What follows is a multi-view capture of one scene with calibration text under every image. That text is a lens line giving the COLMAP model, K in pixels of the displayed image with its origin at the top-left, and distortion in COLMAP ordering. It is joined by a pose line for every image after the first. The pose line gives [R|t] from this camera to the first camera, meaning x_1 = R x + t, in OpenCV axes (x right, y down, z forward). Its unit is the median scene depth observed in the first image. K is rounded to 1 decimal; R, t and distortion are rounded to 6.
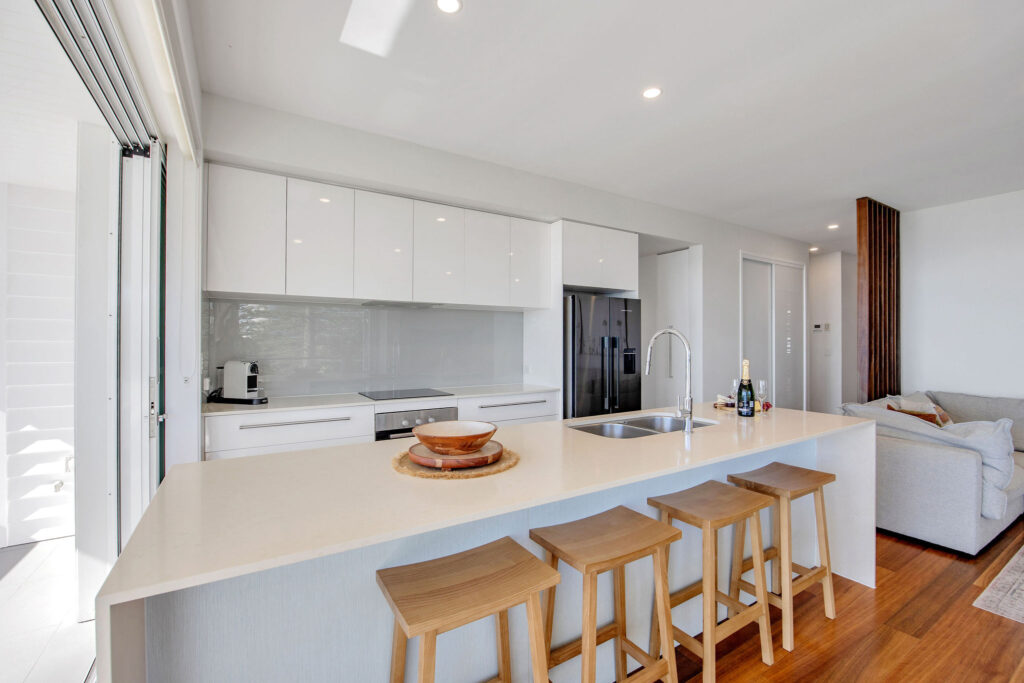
lens RADIAL K [[428.8, 0, 512.7], [0, 428.8, 343.1], [0, 0, 1]] dist [-0.013798, -0.000079]
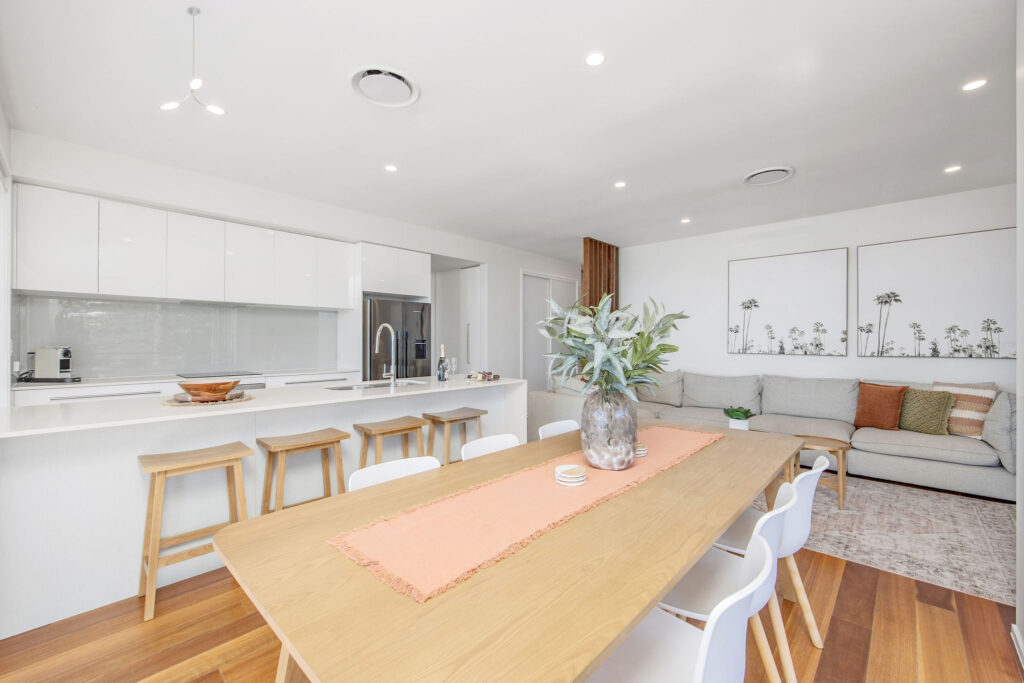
lens RADIAL K [[407.2, 0, 508.3], [0, 407.2, 342.8], [0, 0, 1]] dist [0.002384, -0.000195]
pose [[0.968422, 0.000085, 0.249315, 0.228827], [-0.001080, 0.999992, 0.003852, 0.016403], [-0.249313, -0.004000, 0.968415, -0.312936]]
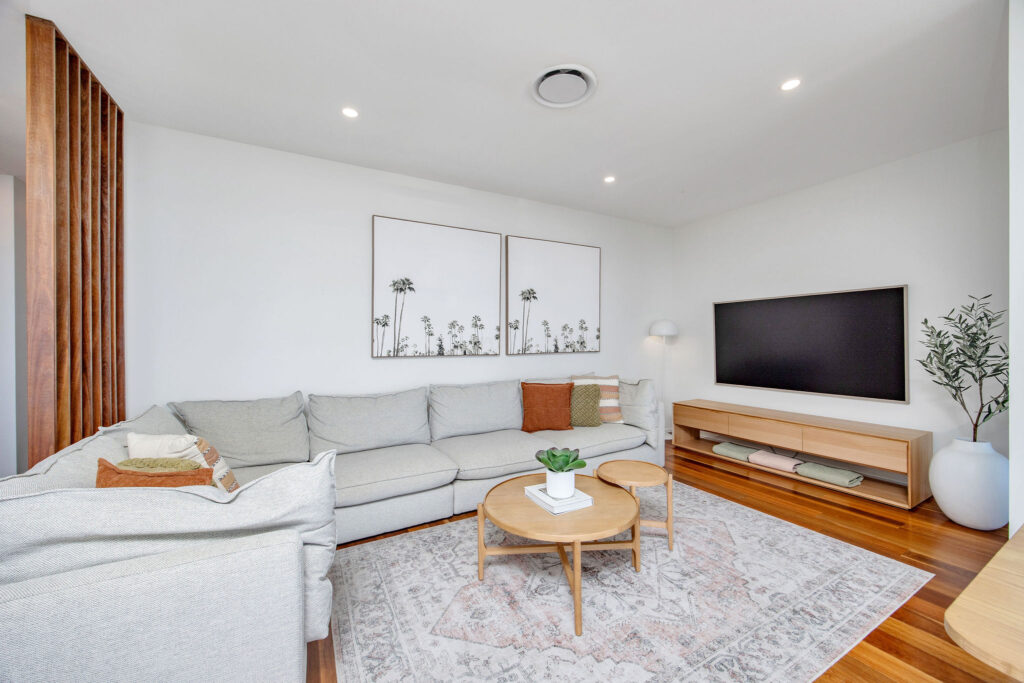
lens RADIAL K [[397.2, 0, 512.0], [0, 397.2, 341.5], [0, 0, 1]] dist [-0.006167, -0.000002]
pose [[0.042582, -0.000263, 0.999093, 0.435591], [0.007377, 0.999973, -0.000051, 0.023399], [-0.999066, 0.007372, 0.042583, 0.488410]]
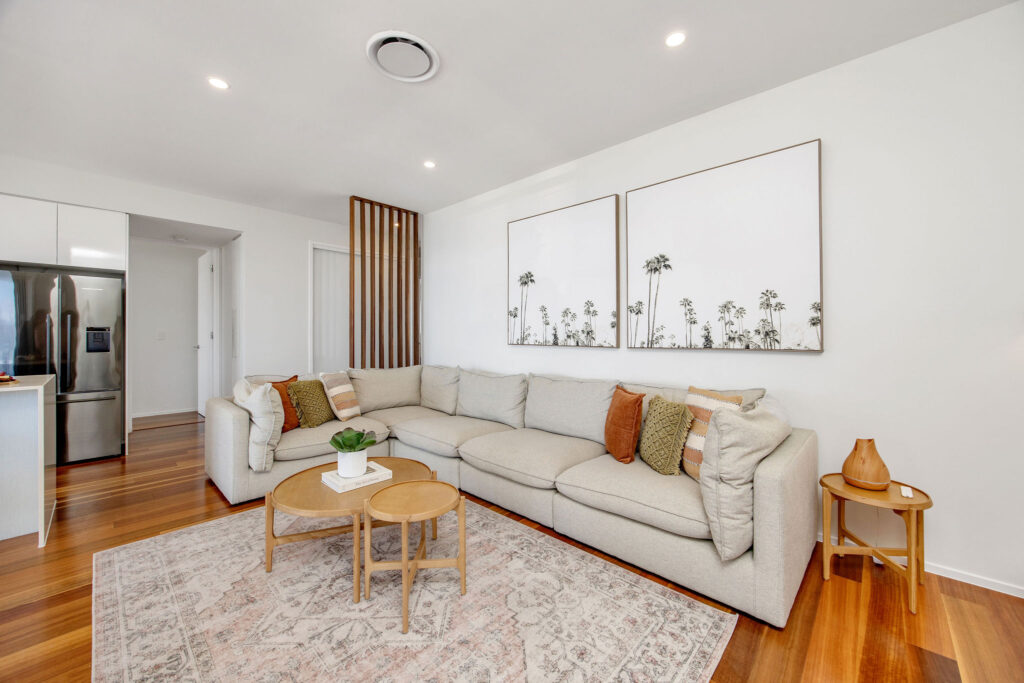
lens RADIAL K [[390.4, 0, 515.8], [0, 390.4, 337.0], [0, 0, 1]] dist [-0.000523, -0.000218]
pose [[0.964023, -0.000604, 0.265817, 1.038171], [-0.000831, 0.999986, 0.005288, 0.031585], [-0.265816, -0.005319, 0.964009, -0.134232]]
